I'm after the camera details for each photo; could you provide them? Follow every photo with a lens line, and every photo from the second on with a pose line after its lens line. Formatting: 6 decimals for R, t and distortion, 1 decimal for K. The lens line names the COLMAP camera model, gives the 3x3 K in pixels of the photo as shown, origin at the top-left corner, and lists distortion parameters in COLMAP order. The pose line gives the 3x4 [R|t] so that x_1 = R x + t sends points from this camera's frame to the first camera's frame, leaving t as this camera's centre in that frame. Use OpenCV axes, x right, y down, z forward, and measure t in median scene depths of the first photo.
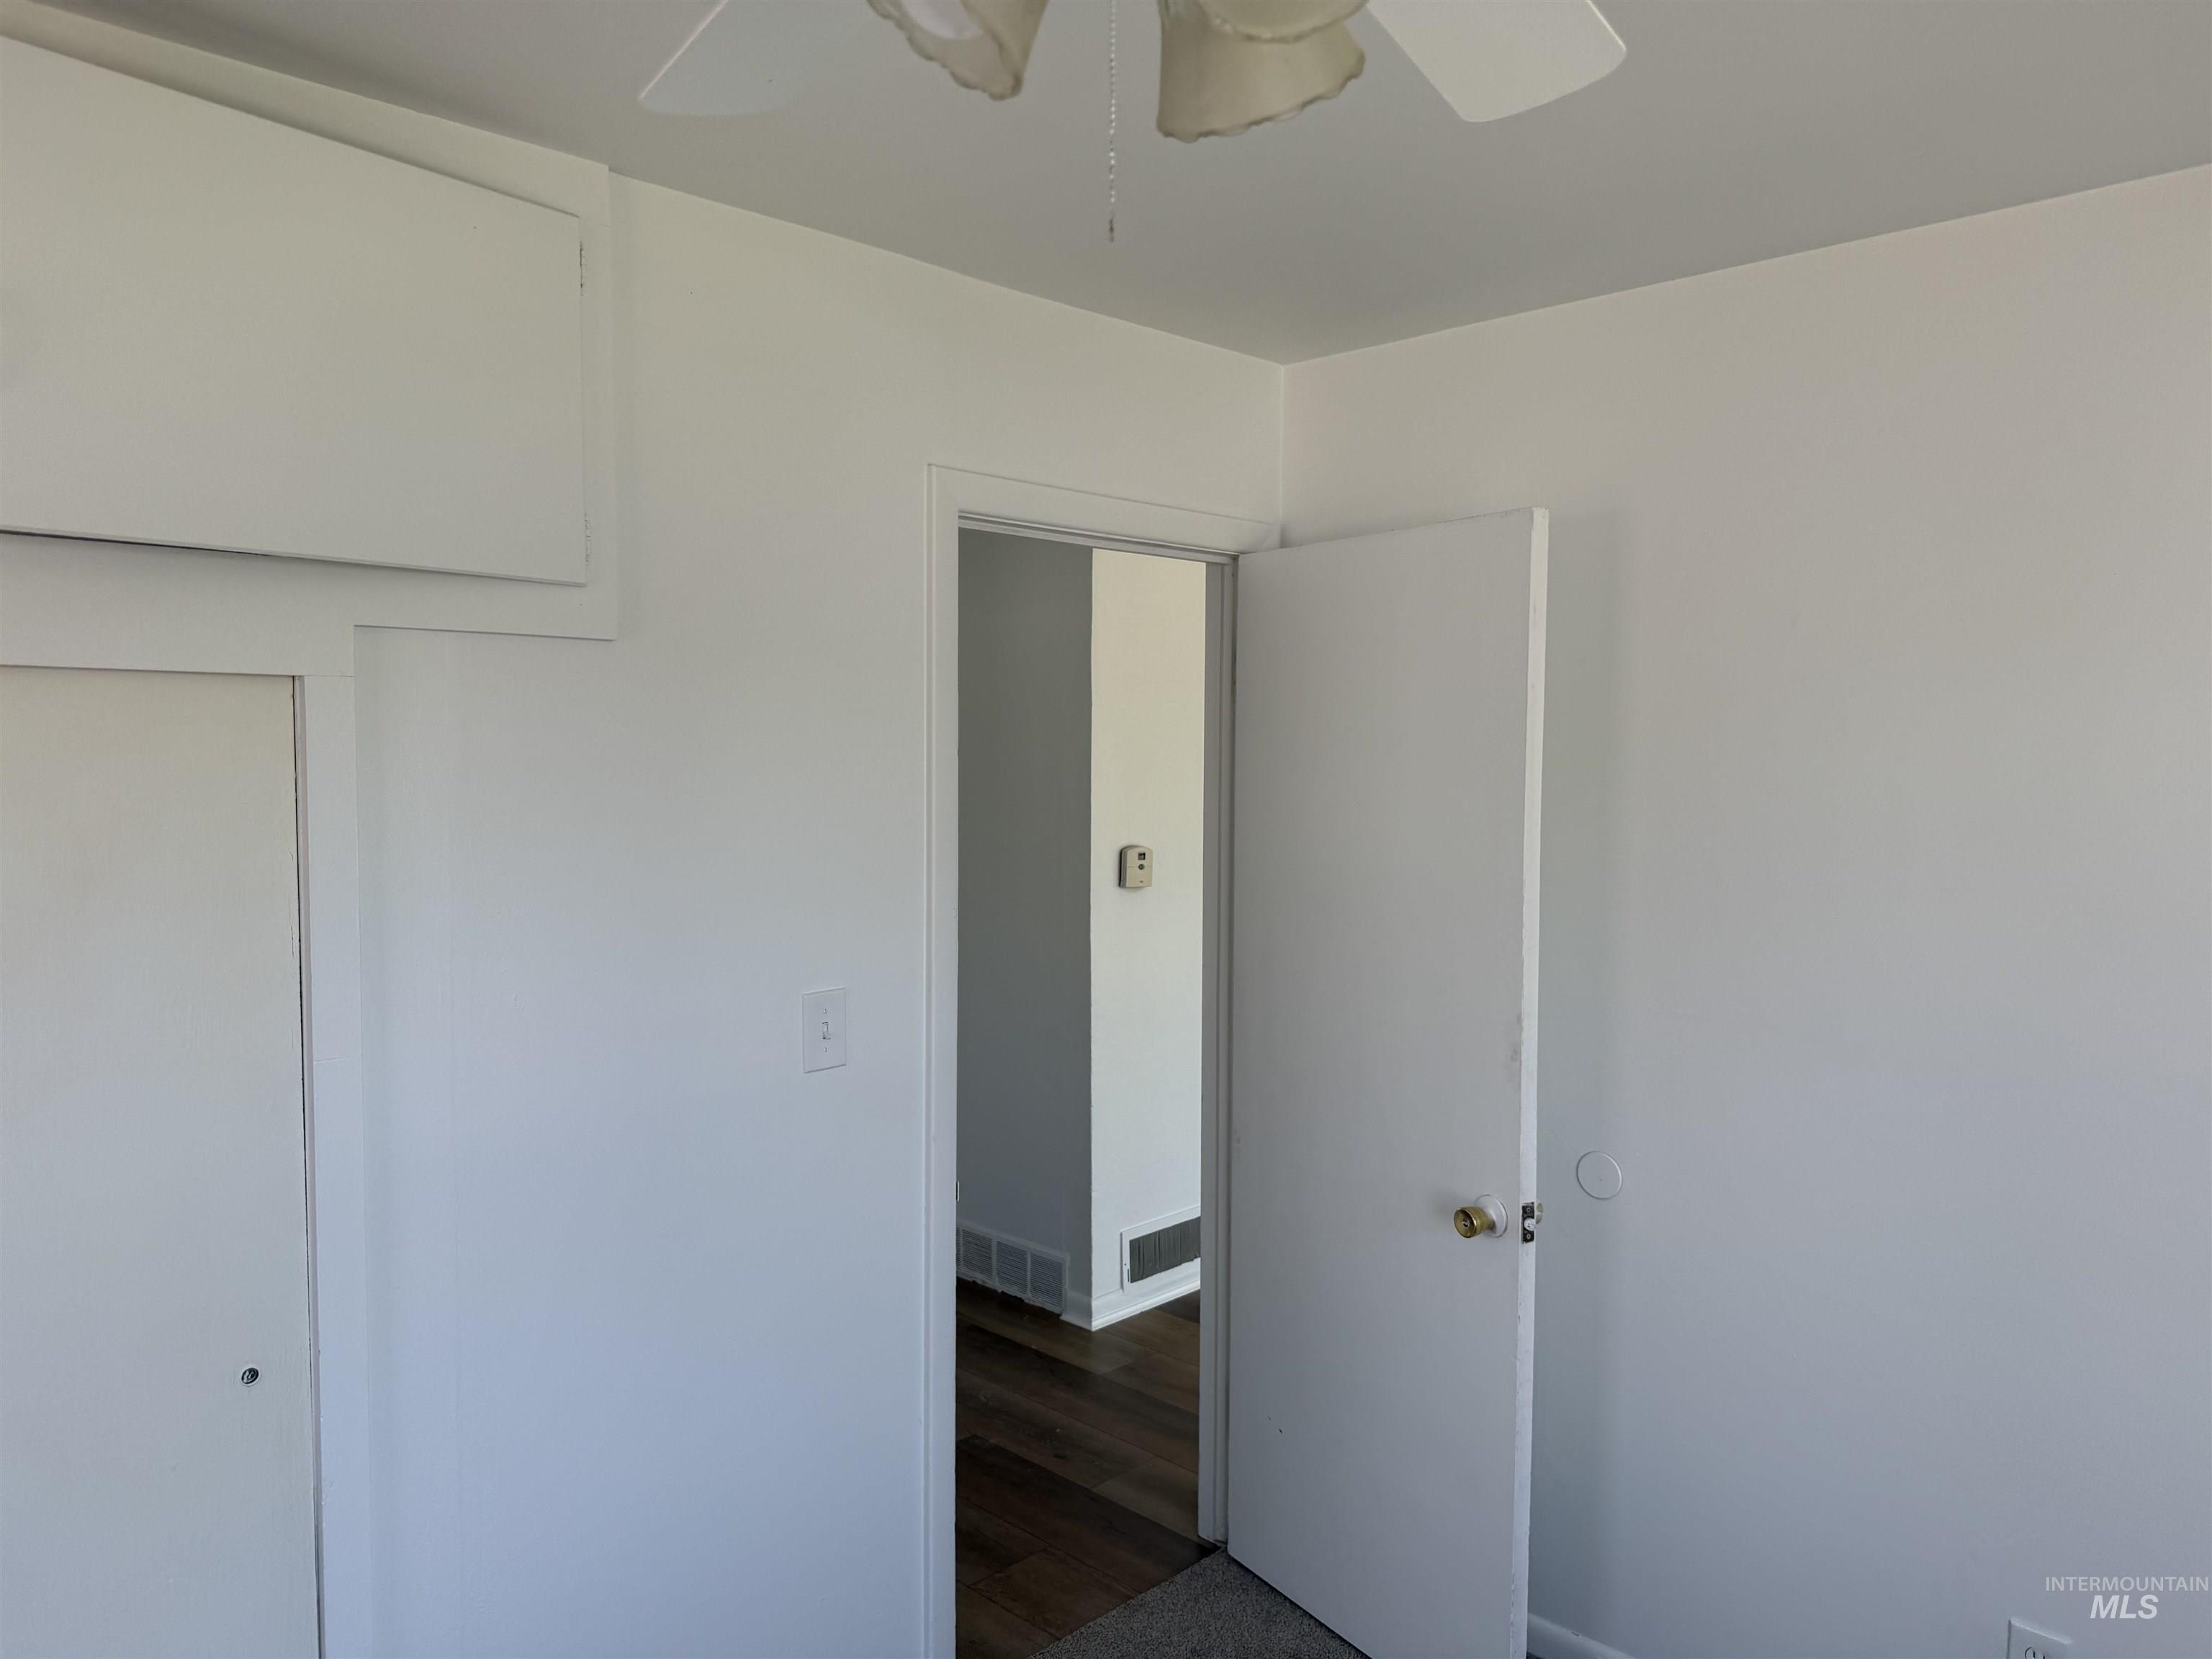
lens RADIAL K [[1559.2, 0, 1124.6], [0, 1559.2, 826.8], [0, 0, 1]] dist [0.089667, -0.146843]
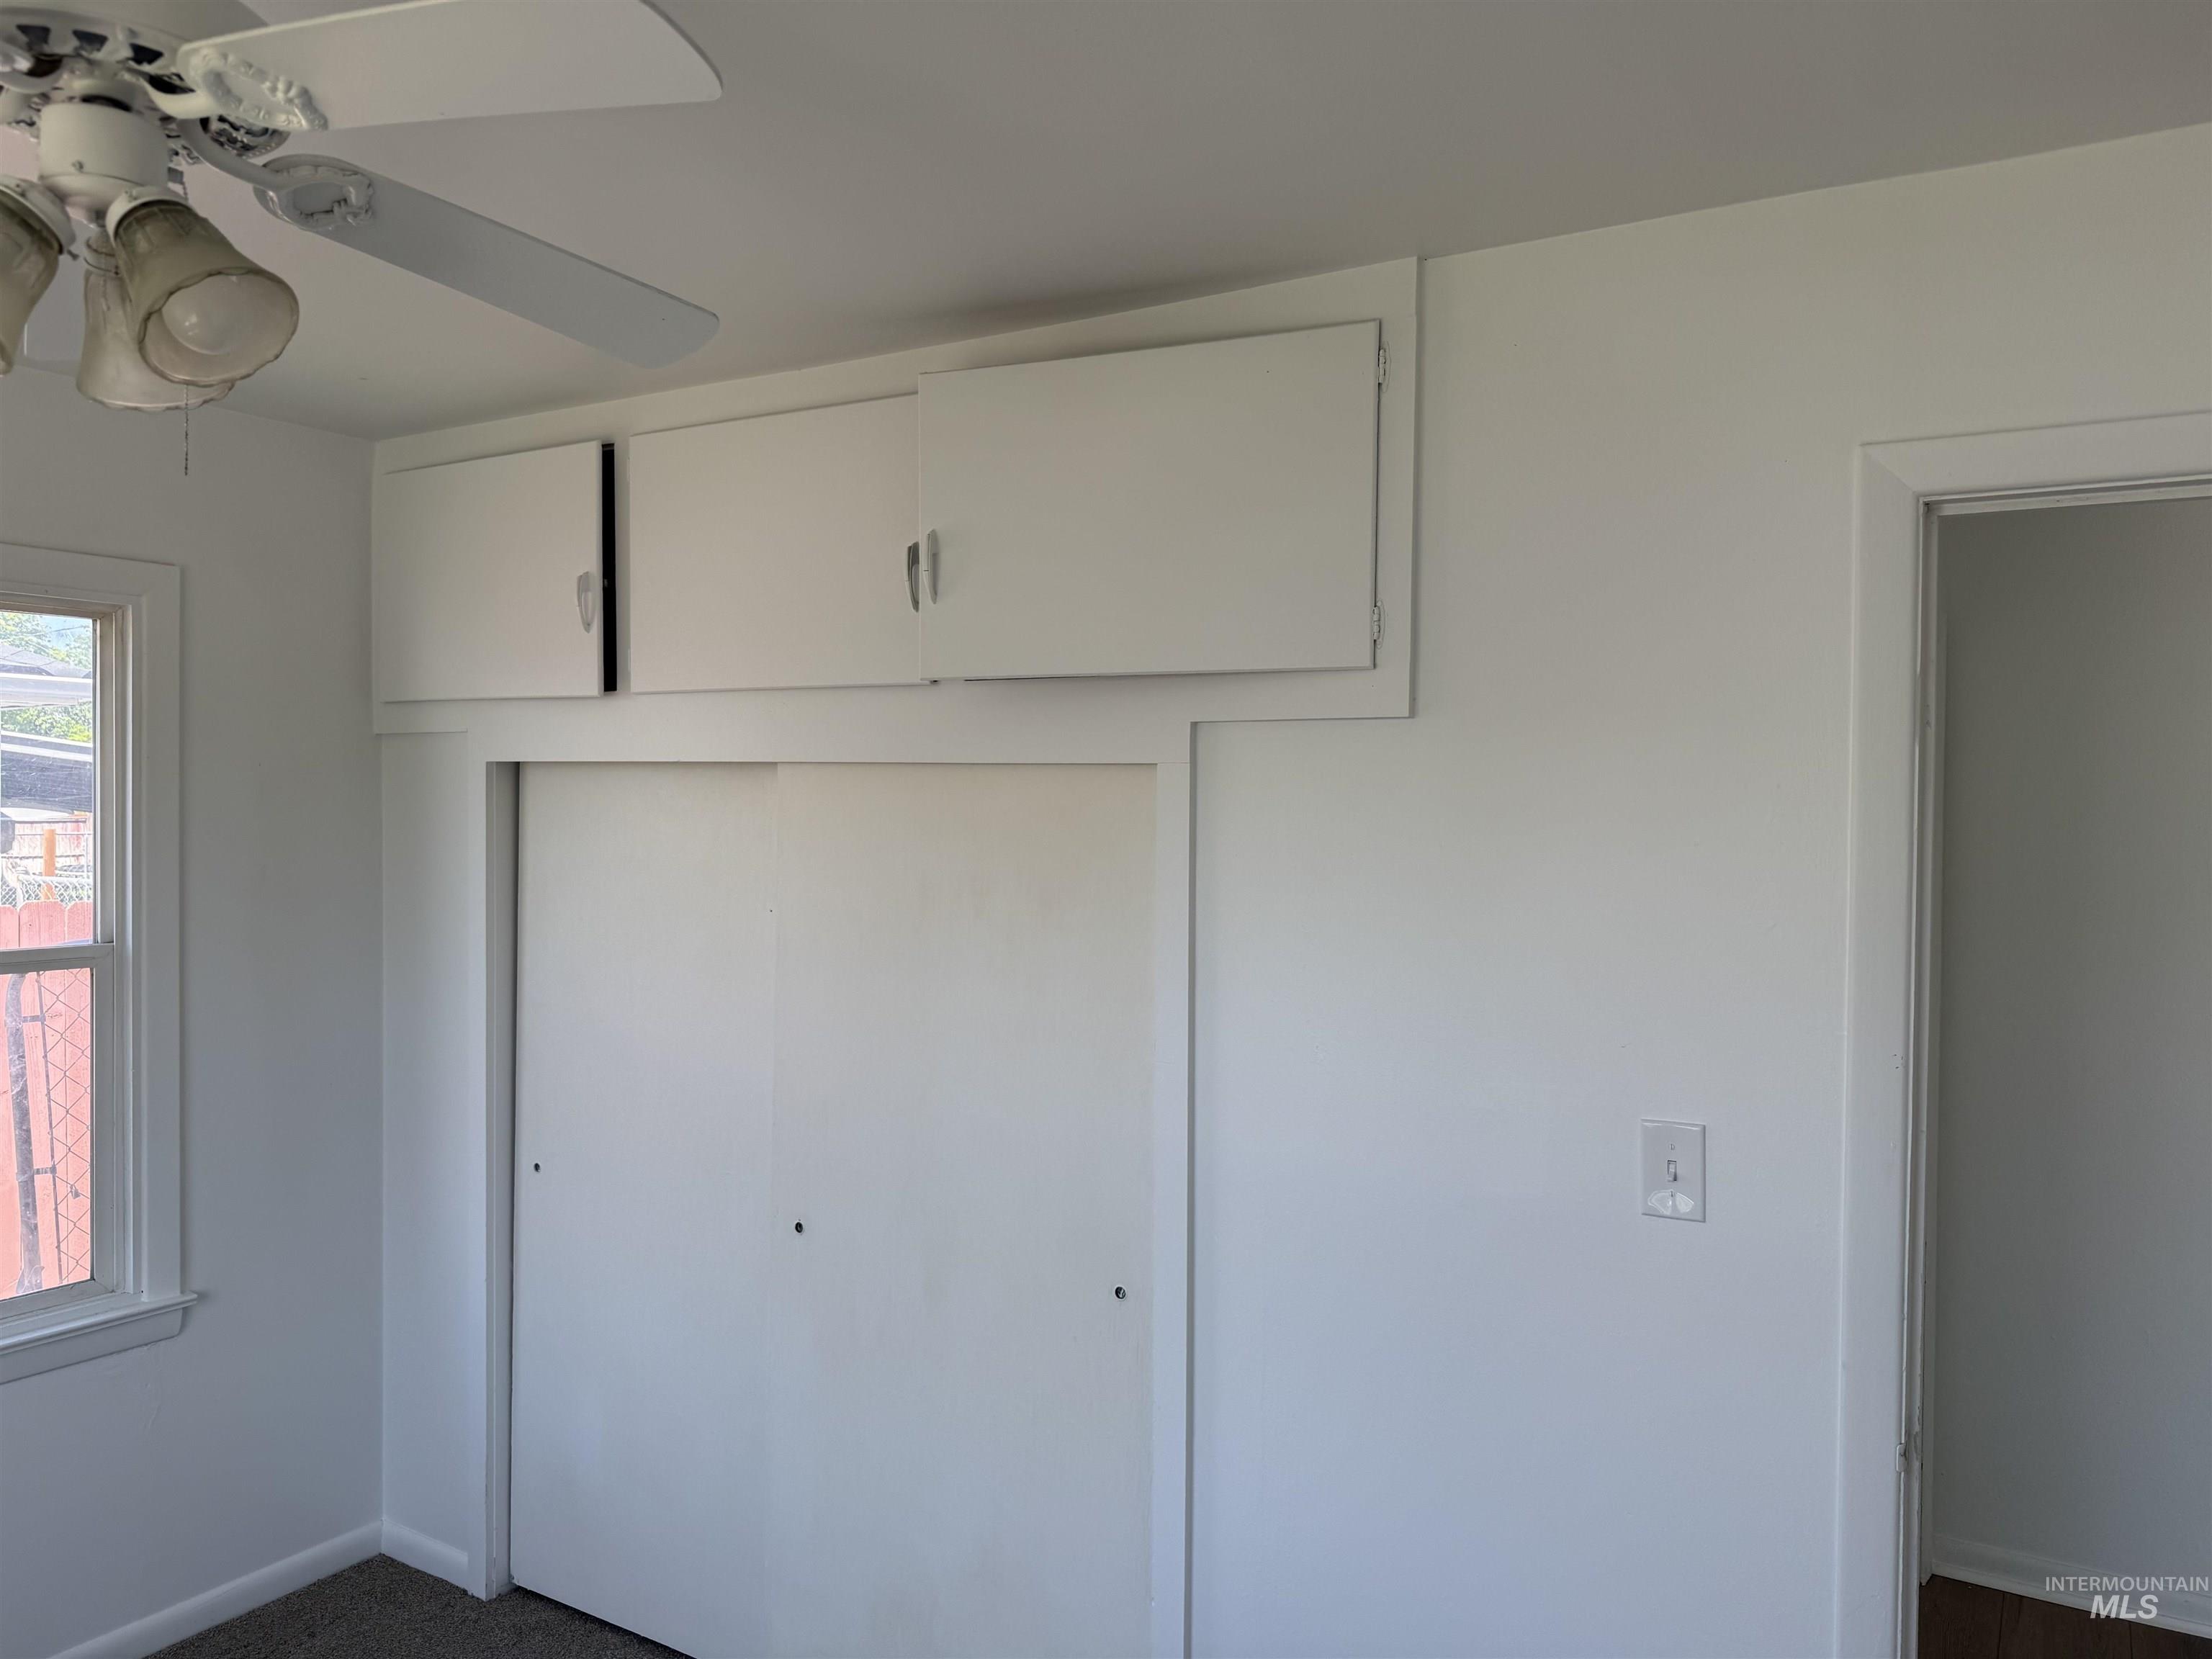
lens RADIAL K [[1559.2, 0, 1124.6], [0, 1559.2, 826.8], [0, 0, 1]] dist [0.089667, -0.146843]
pose [[0.225640, 0.006269, -0.974191, 0.590760], [-0.057673, 0.998311, -0.006934, -0.028758], [0.972502, 0.057749, 0.225620, 0.565786]]
